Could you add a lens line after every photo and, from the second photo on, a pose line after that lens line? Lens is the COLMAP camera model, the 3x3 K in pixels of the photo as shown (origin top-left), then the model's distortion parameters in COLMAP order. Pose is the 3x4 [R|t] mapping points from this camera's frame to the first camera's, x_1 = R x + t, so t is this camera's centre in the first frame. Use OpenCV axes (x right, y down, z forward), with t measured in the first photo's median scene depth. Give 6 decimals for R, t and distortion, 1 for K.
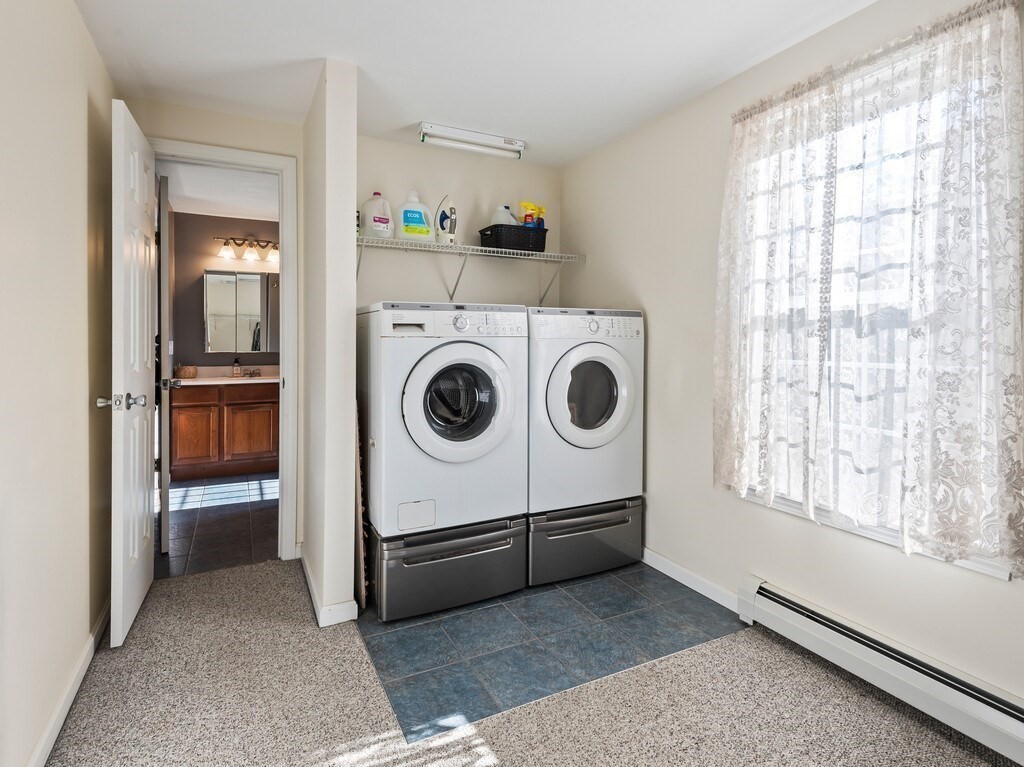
lens RADIAL K [[539.4, 0, 512.0], [0, 539.4, 383.5], [0, 0, 1]] dist [0.000487, -0.000027]
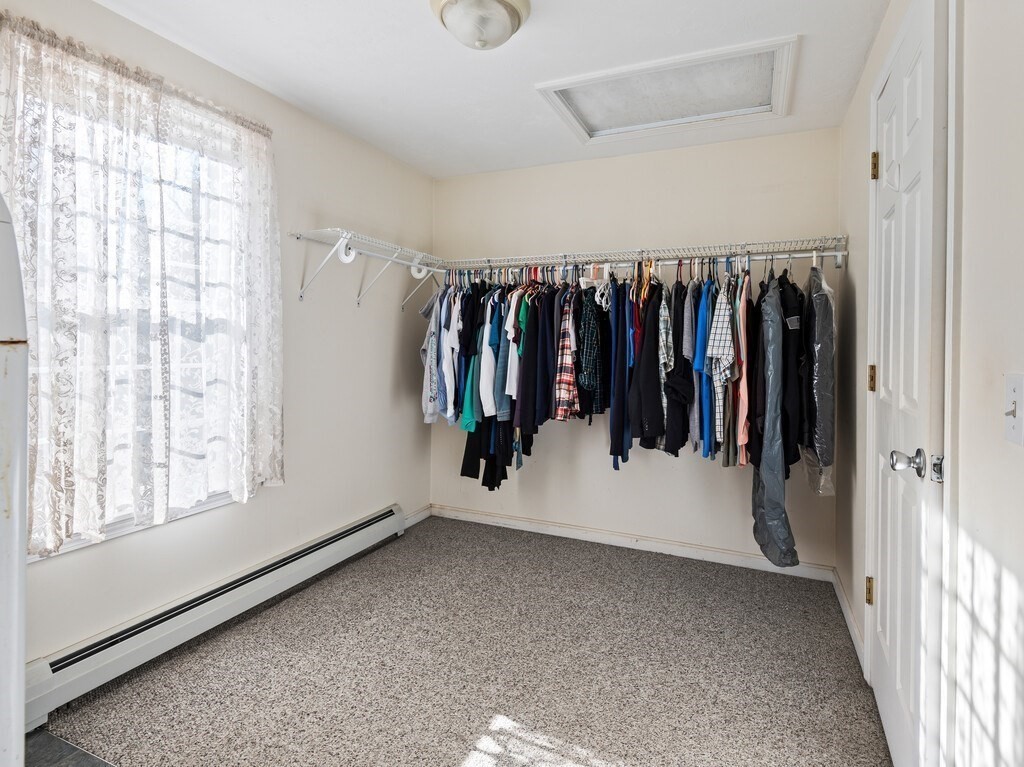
lens RADIAL K [[539.4, 0, 512.0], [0, 539.4, 383.5], [0, 0, 1]] dist [0.000487, -0.000027]
pose [[-0.623383, -0.073896, 0.778417, -0.635564], [0.043875, 0.990650, 0.129180, -0.109242], [-0.780685, 0.114682, -0.614312, 1.123904]]
